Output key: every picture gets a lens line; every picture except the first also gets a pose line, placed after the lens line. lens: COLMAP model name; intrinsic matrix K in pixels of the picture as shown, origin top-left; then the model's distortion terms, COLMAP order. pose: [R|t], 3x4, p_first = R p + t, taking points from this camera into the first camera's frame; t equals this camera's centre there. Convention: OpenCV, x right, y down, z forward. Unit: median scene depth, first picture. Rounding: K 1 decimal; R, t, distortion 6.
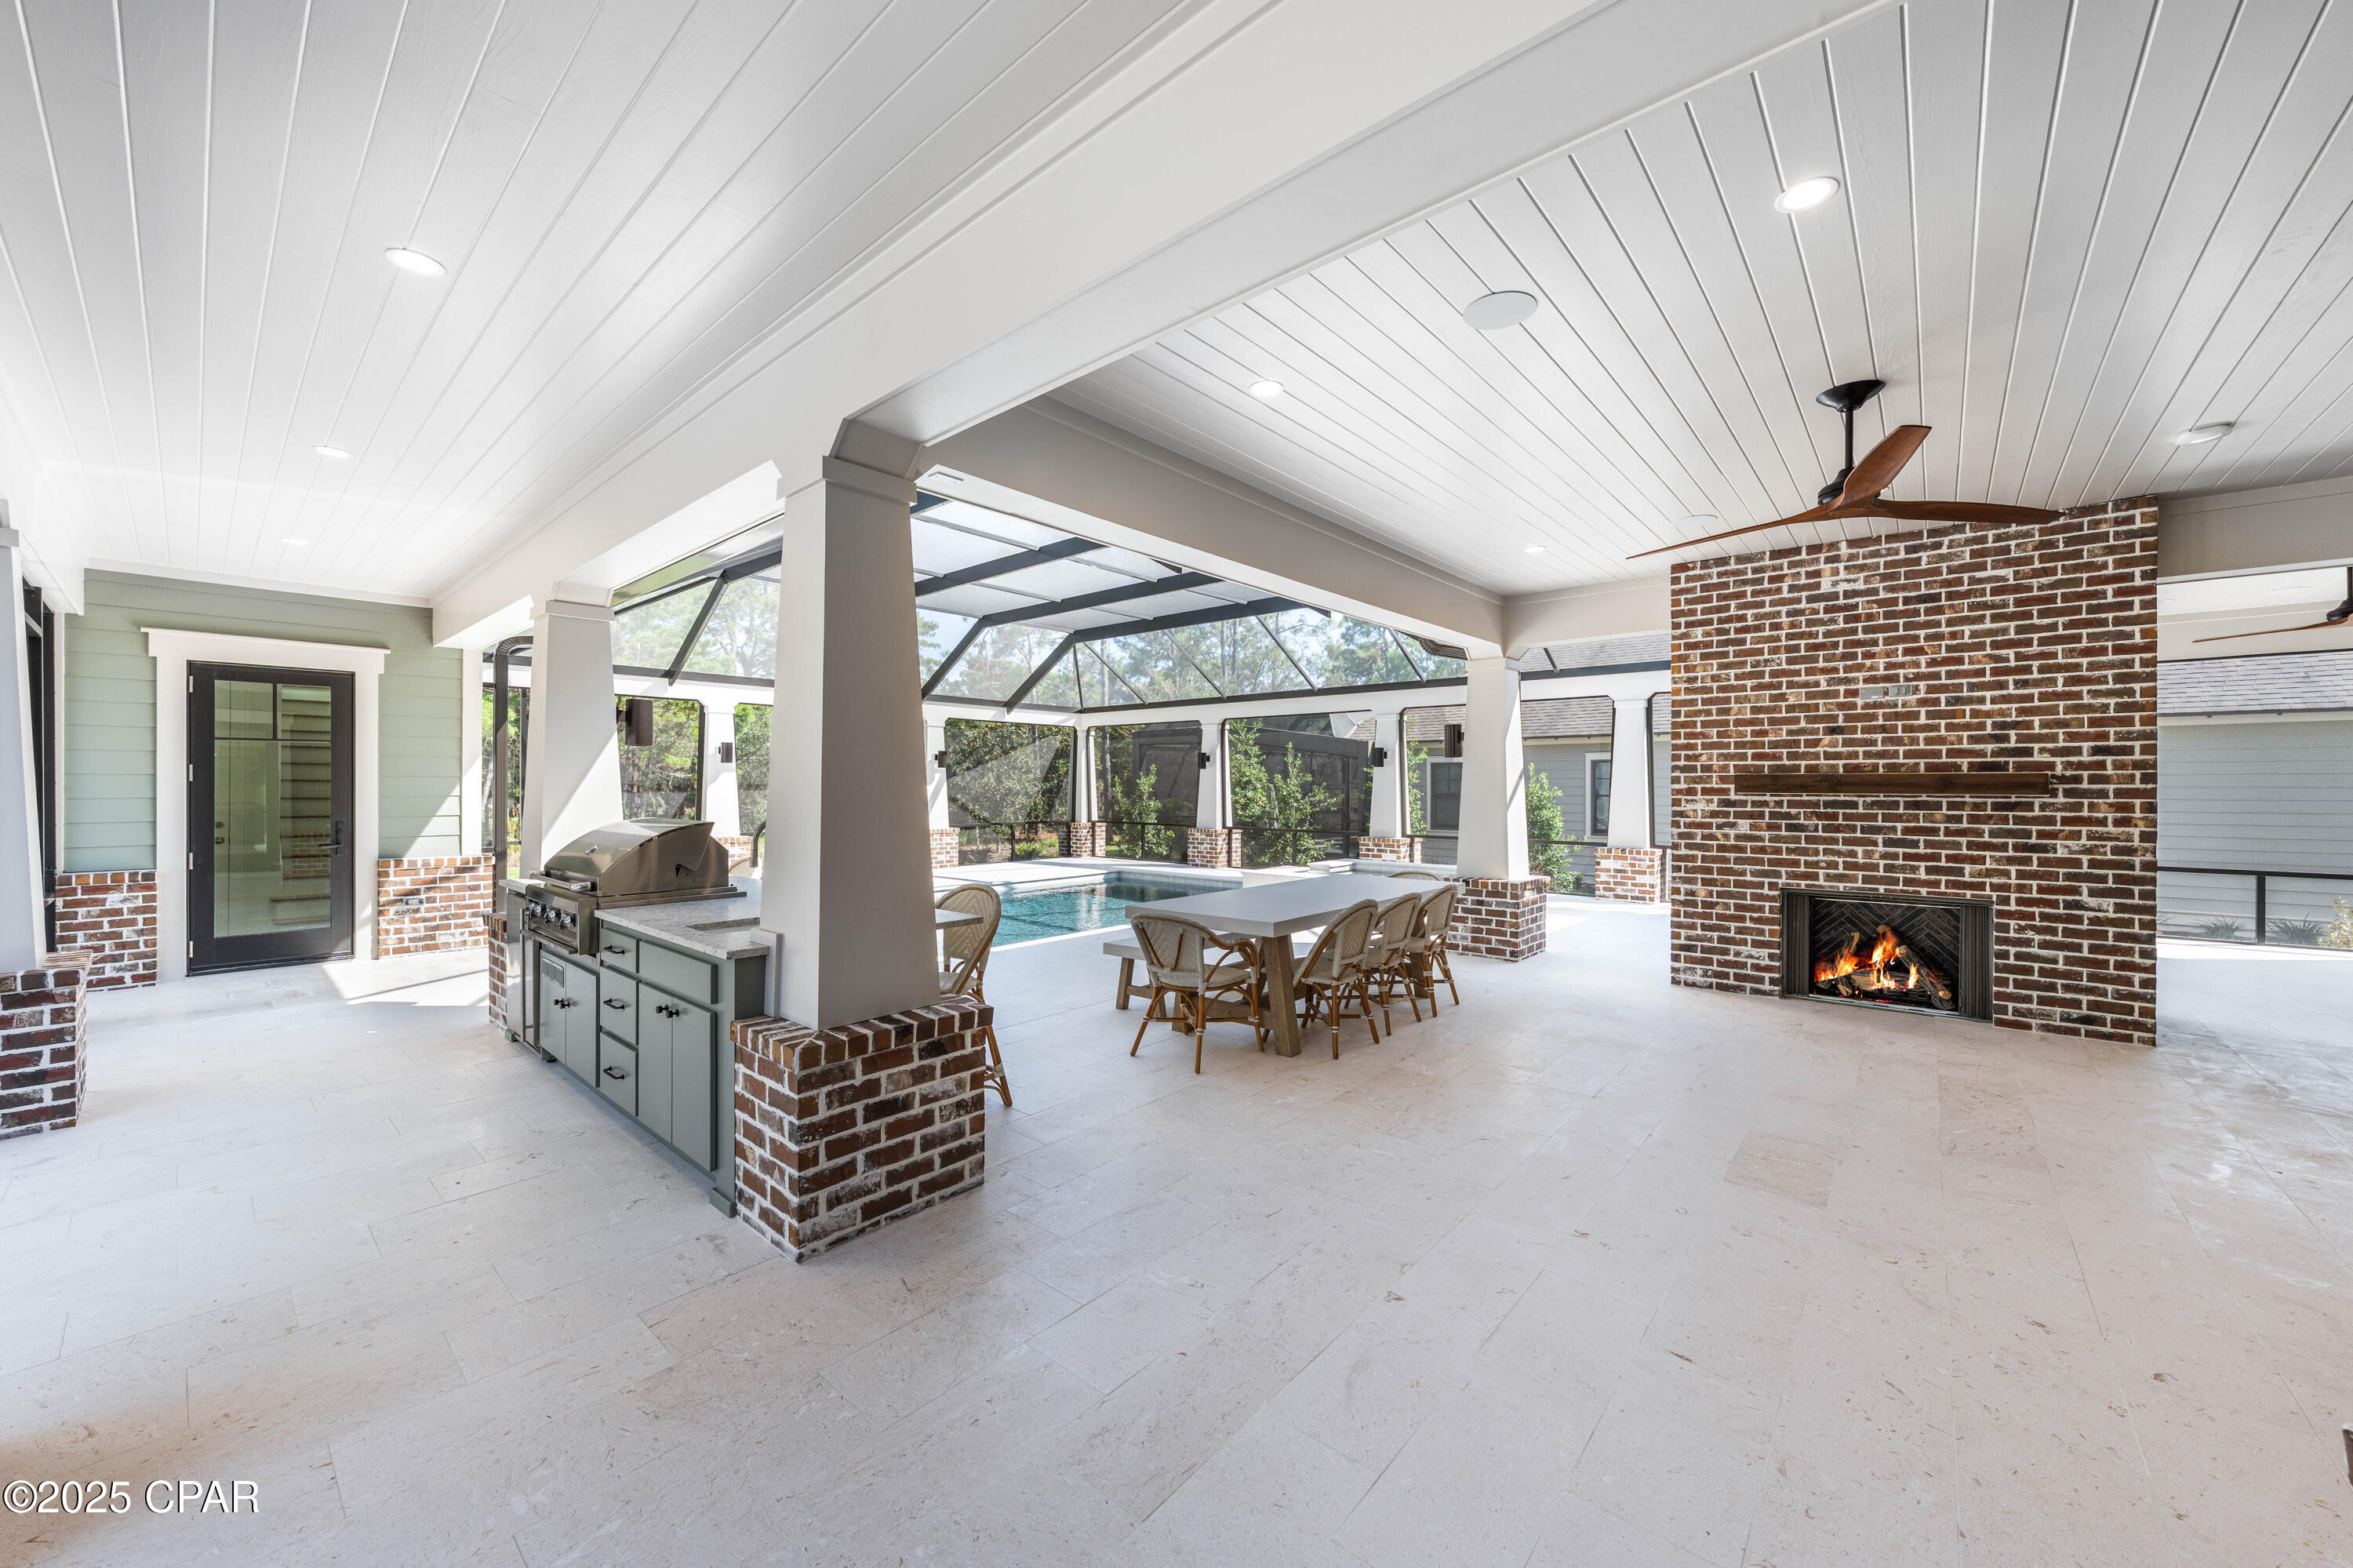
lens RADIAL K [[847.8, 0, 1149.9], [0, 847.8, 787.0], [0, 0, 1]] dist [-0.001441, -0.000462]
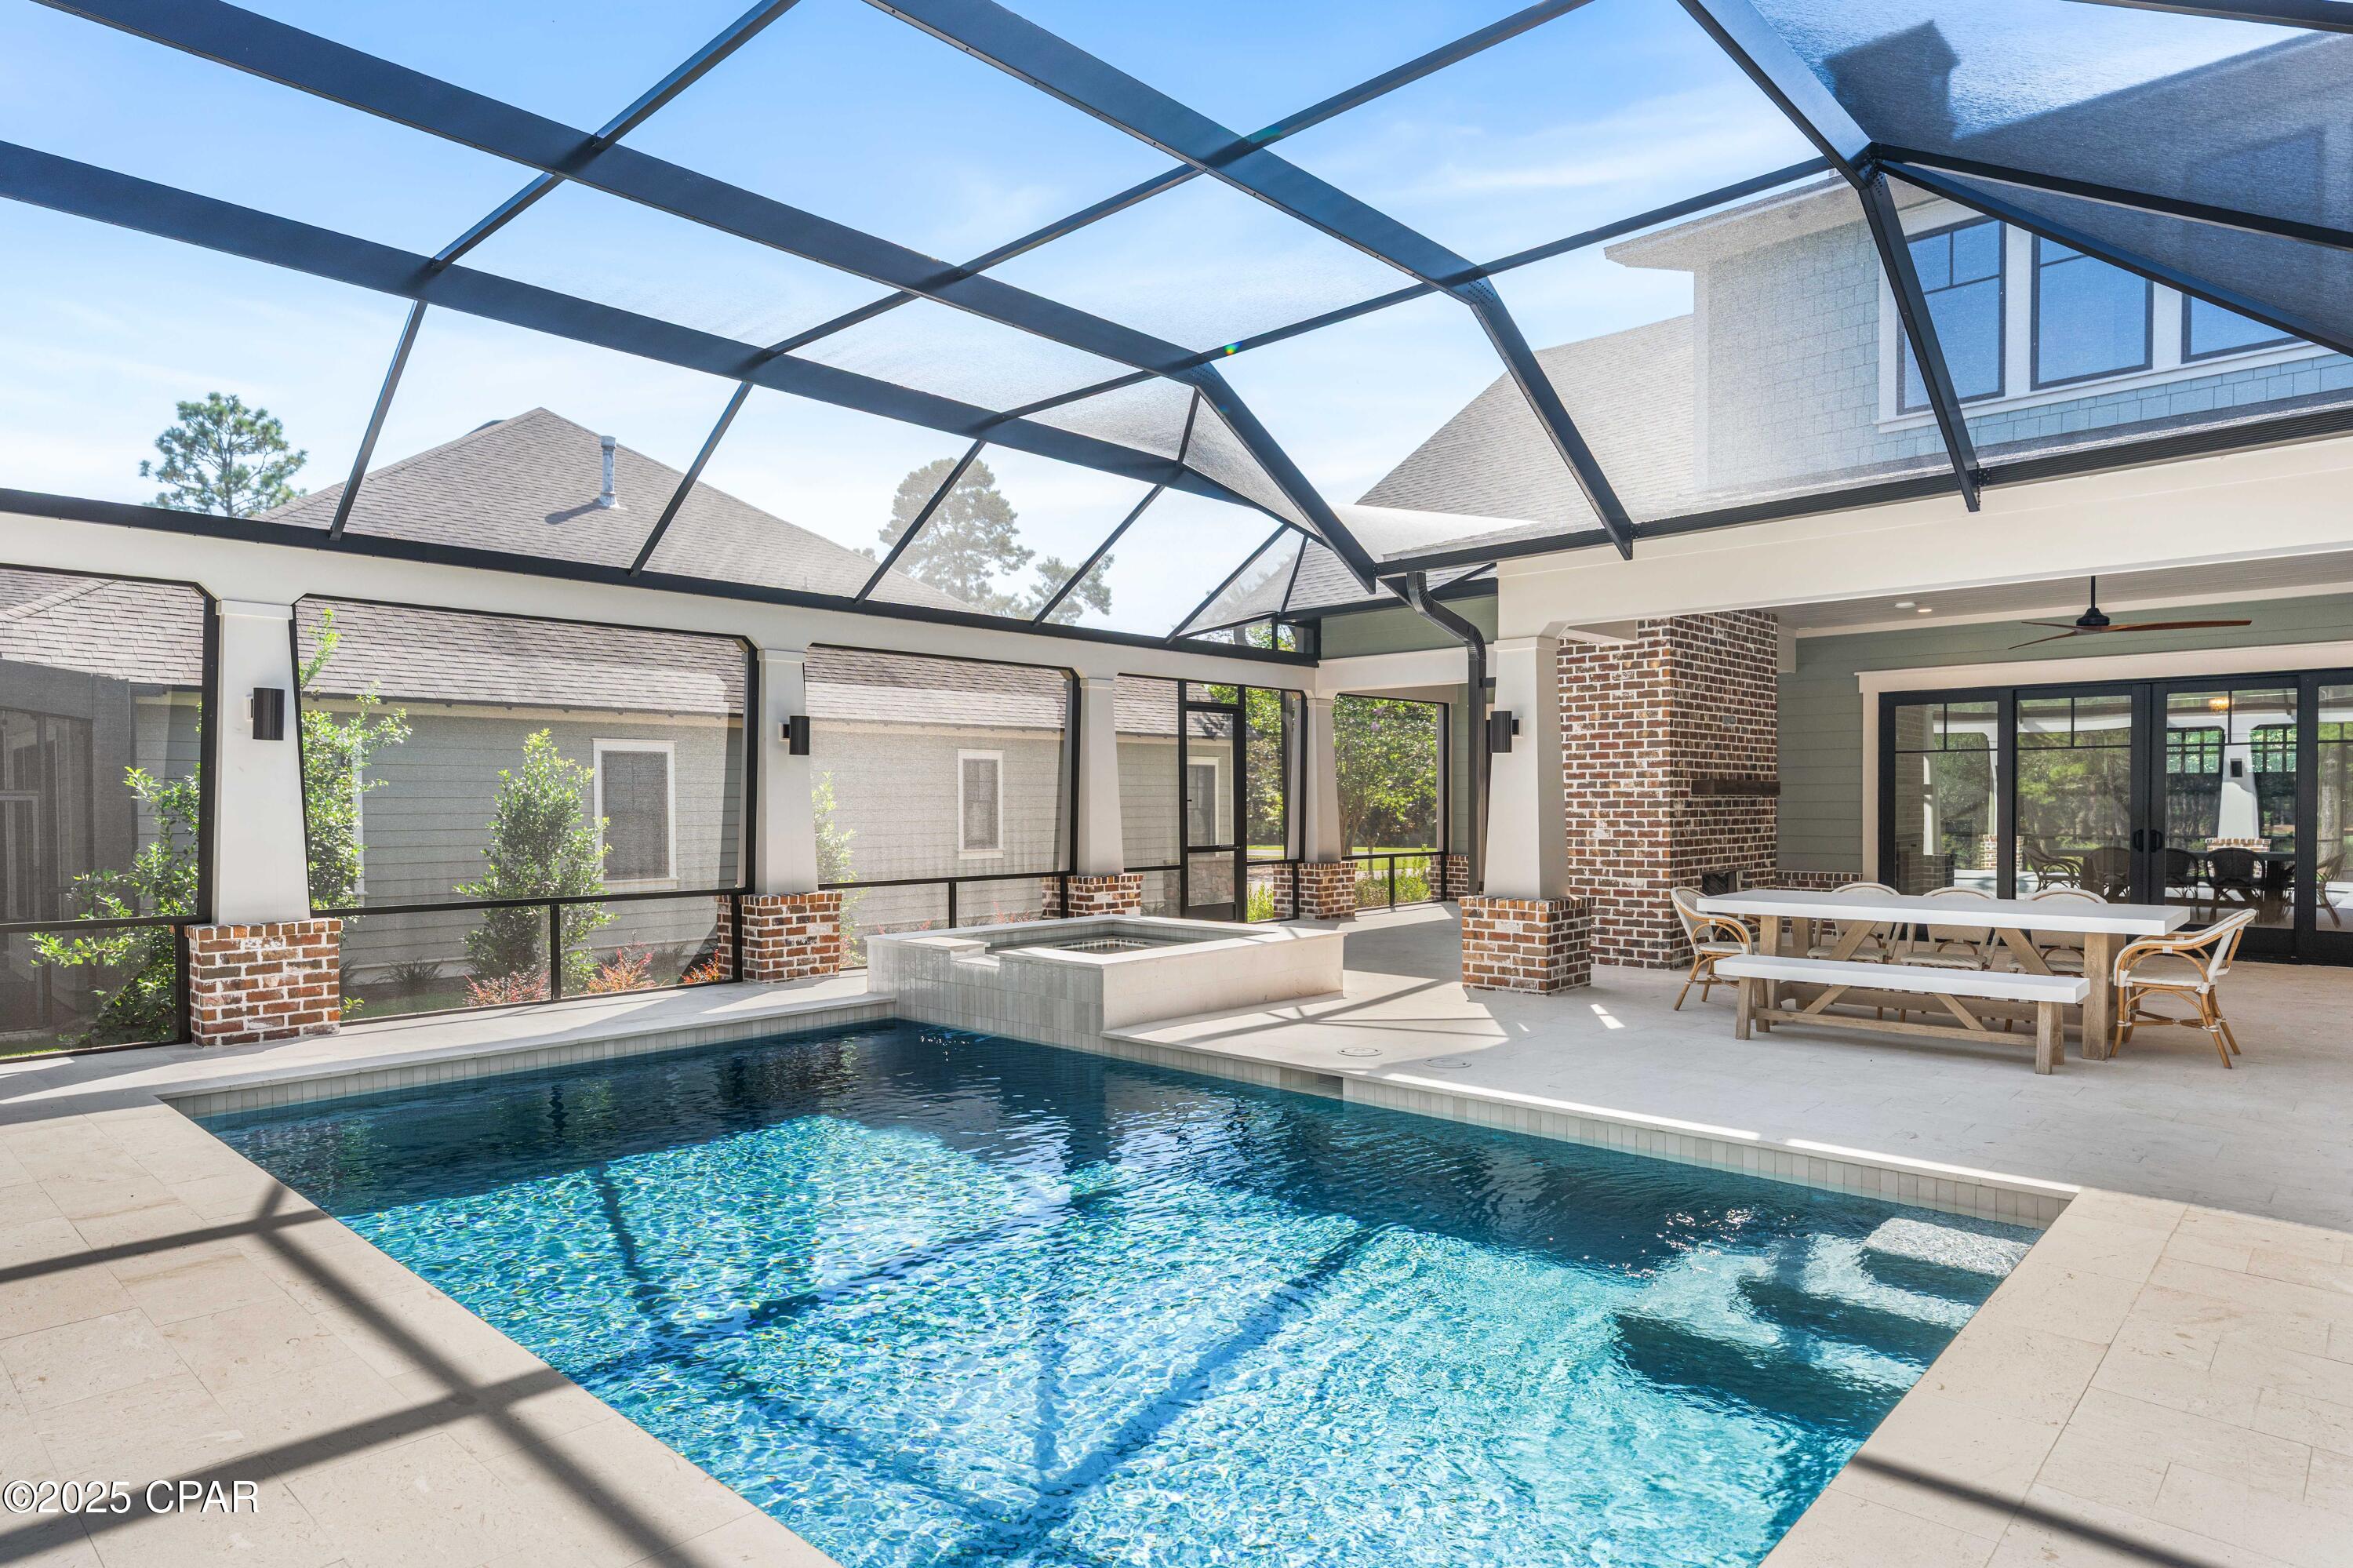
lens RADIAL K [[1323.4, 0, 1131.7], [0, 1323.4, 826.3], [0, 0, 1]] dist [-0.002626, -0.001963]
pose [[0.021521, -0.020943, 0.999549, -1.143513], [0.004833, 0.999771, 0.020843, 0.008020], [-0.999757, 0.004382, 0.021618, 1.720160]]
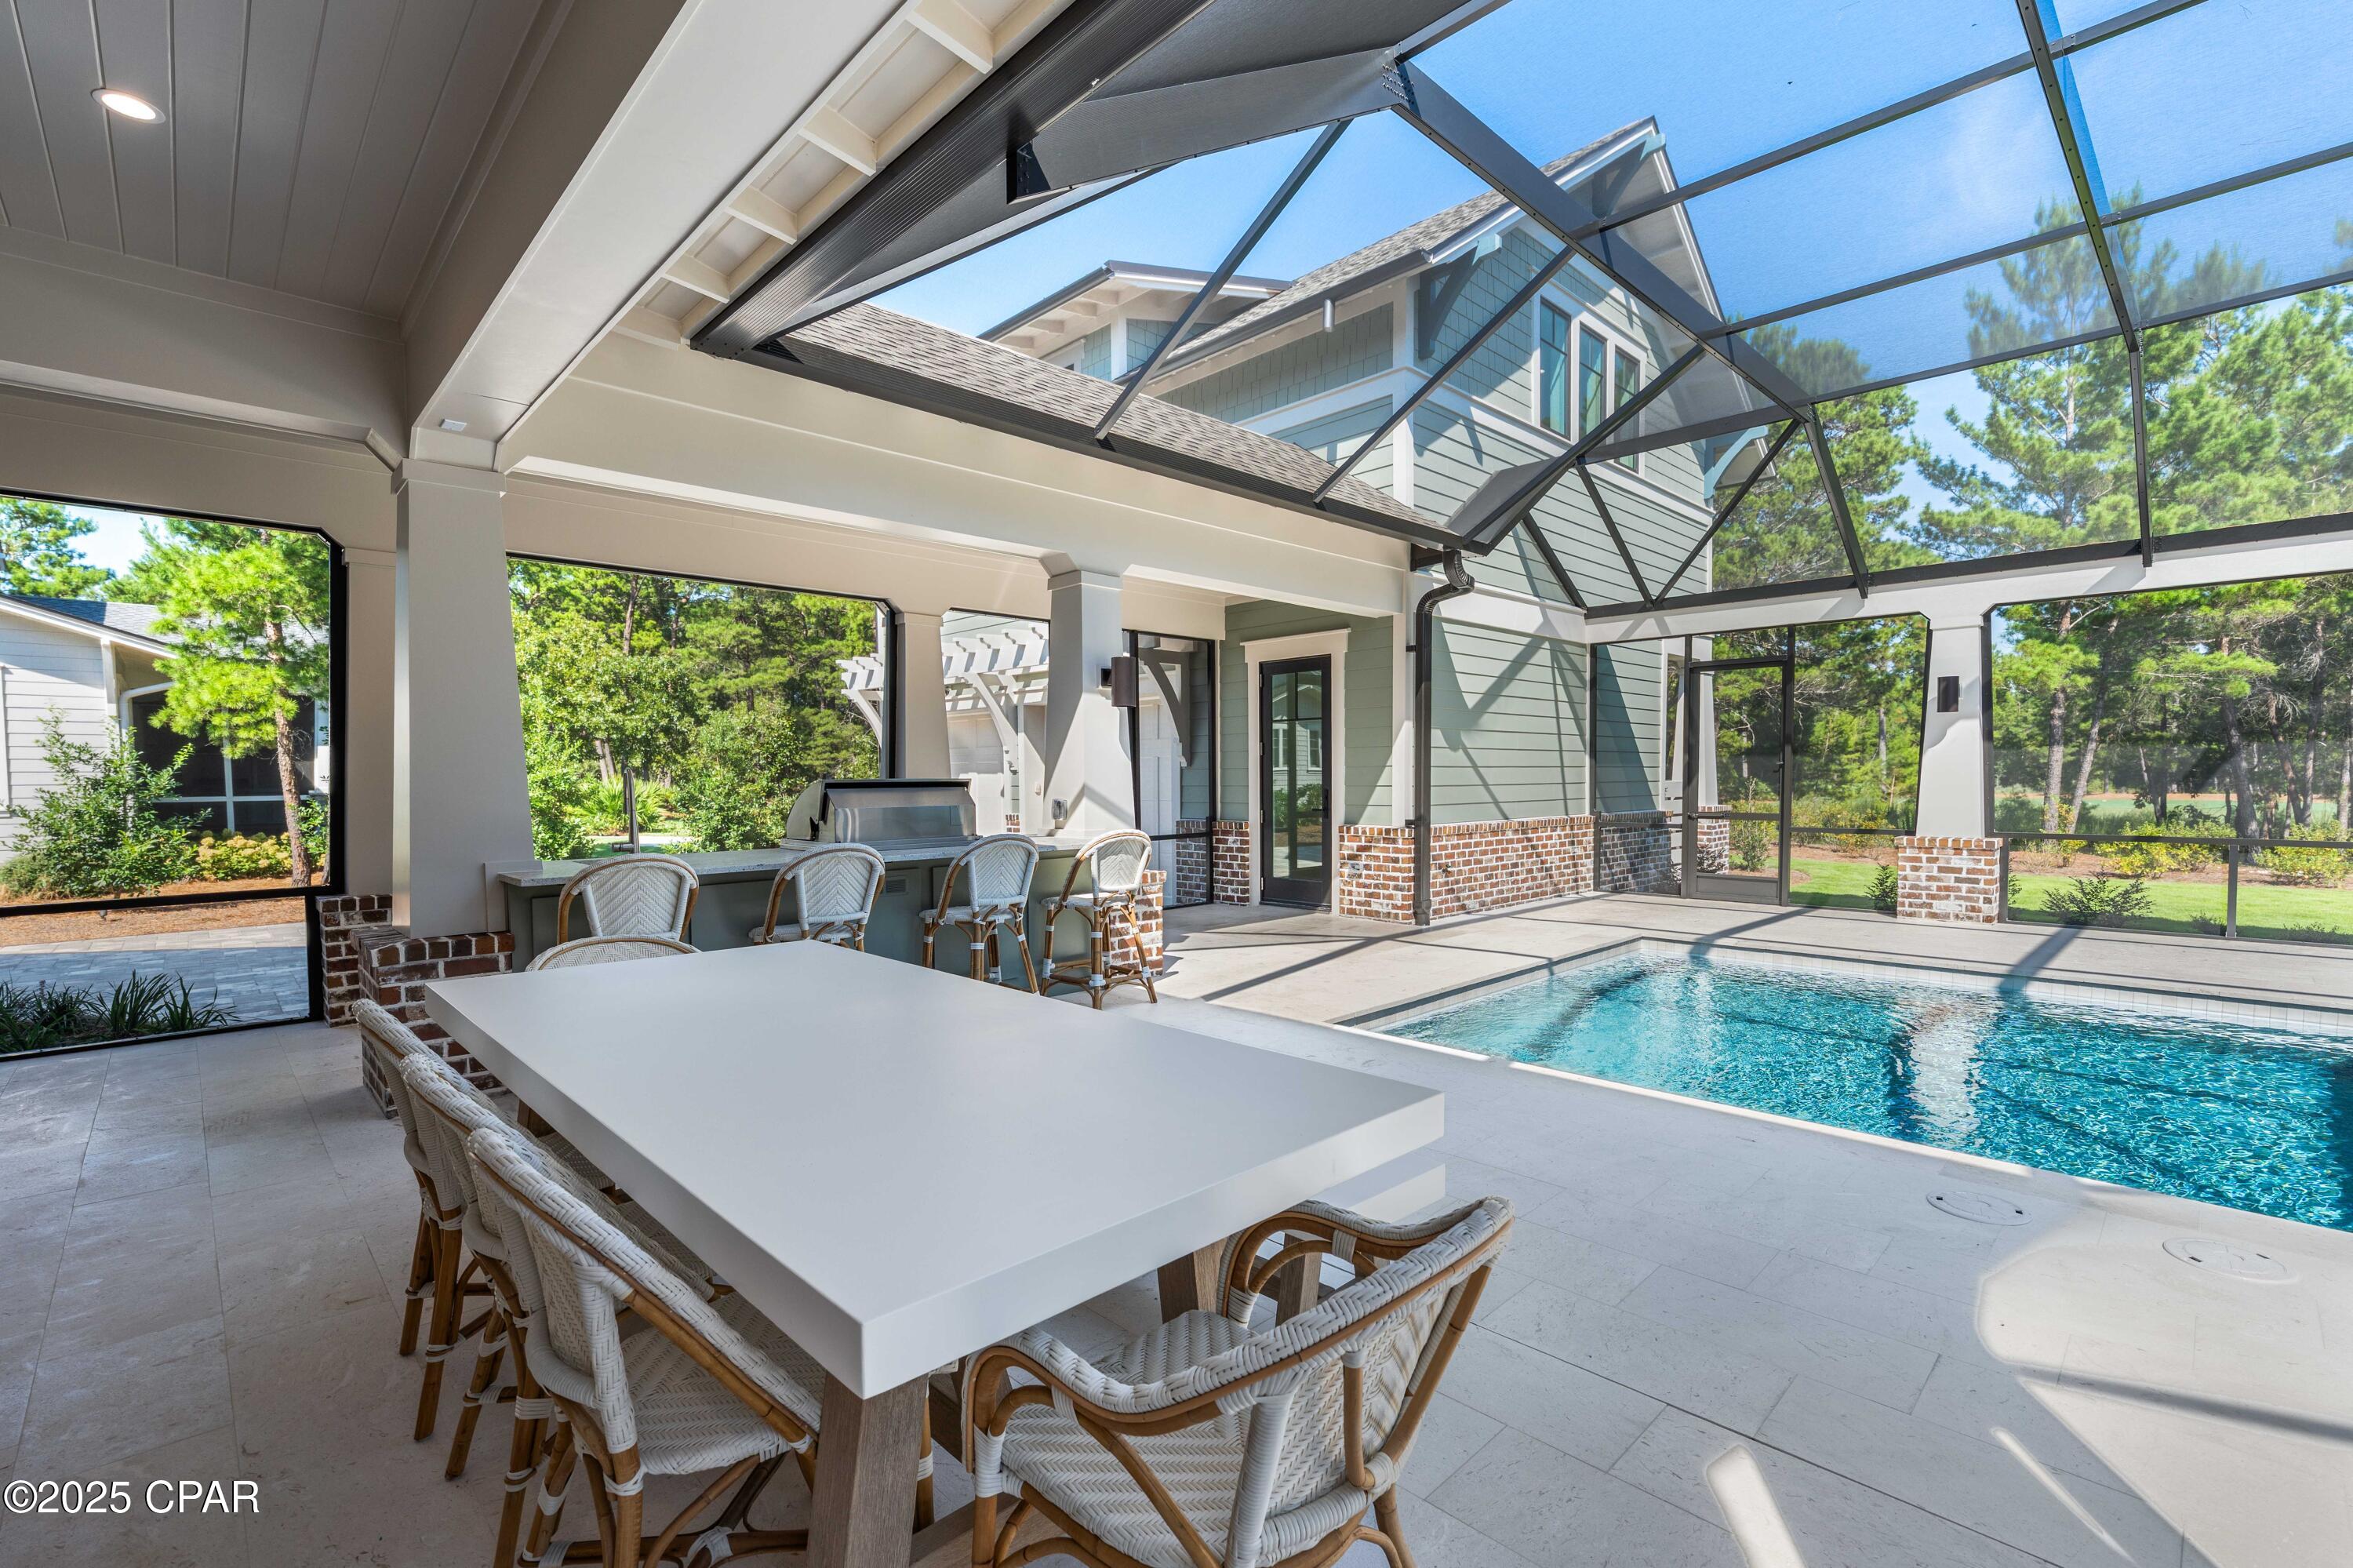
lens RADIAL K [[1021.8, 0, 1179.5], [0, 1021.8, 817.0], [0, 0, 1]] dist [-0.001247, -0.001114]
pose [[-0.050041, 0.039078, -0.997982, 0.540403], [0.006270, 0.999227, 0.038813, 0.028763], [0.998727, -0.004315, -0.050247, 1.083262]]
